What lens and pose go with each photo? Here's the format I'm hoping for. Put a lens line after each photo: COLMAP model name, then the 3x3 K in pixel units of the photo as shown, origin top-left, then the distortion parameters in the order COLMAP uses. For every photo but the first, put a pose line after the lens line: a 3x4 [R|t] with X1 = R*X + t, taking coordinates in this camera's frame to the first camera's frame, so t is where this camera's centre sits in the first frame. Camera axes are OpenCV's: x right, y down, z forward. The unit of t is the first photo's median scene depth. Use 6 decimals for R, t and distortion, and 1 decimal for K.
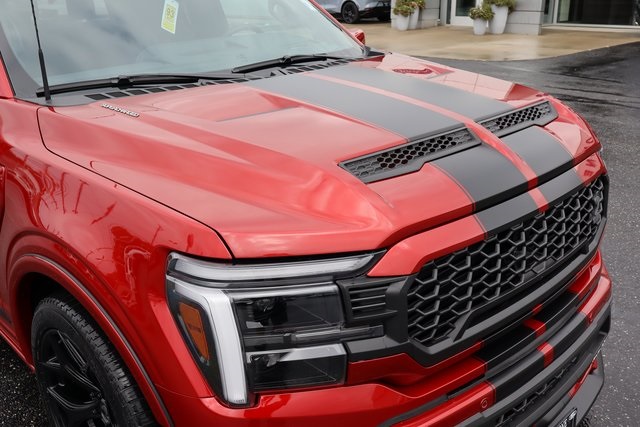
lens RADIAL K [[660.7, 0, 320.0], [0, 660.7, 213.5], [0, 0, 1]] dist [-0.009434, -0.002321]
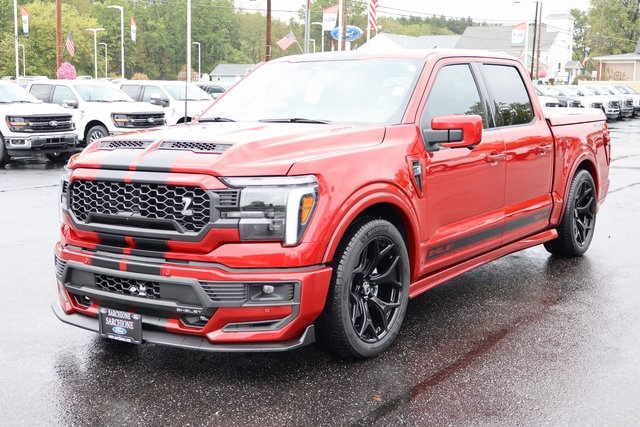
lens RADIAL K [[863.0, 0, 320.0], [0, 863.0, 213.5], [0, 0, 1]] dist [-0.011710, -0.044386]
pose [[0.213105, 0.152248, -0.965094, 3.185693], [-0.336601, 0.938754, 0.073767, -0.318616], [0.917216, 0.309132, 0.251300, 0.995703]]
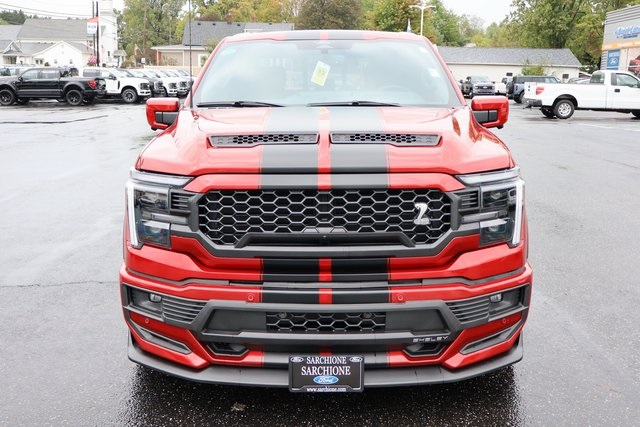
lens RADIAL K [[660.7, 0, 320.0], [0, 660.7, 213.5], [0, 0, 1]] dist [-0.009434, -0.002321]
pose [[0.714703, 0.163794, -0.679979, 1.476666], [-0.257038, 0.965671, -0.037552, 0.119419], [0.650486, 0.201619, 0.732269, -0.089163]]
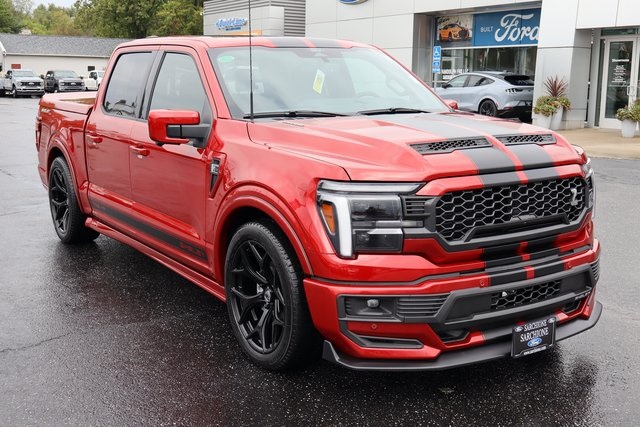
lens RADIAL K [[784.4, 0, 320.0], [0, 784.4, 213.5], [0, 0, 1]] dist [-0.004802, -0.013449]
pose [[0.983175, 0.055116, -0.174151, 0.185633], [-0.083761, 0.983281, -0.161687, 0.510305], [0.162328, 0.173554, 0.971354, -1.232659]]
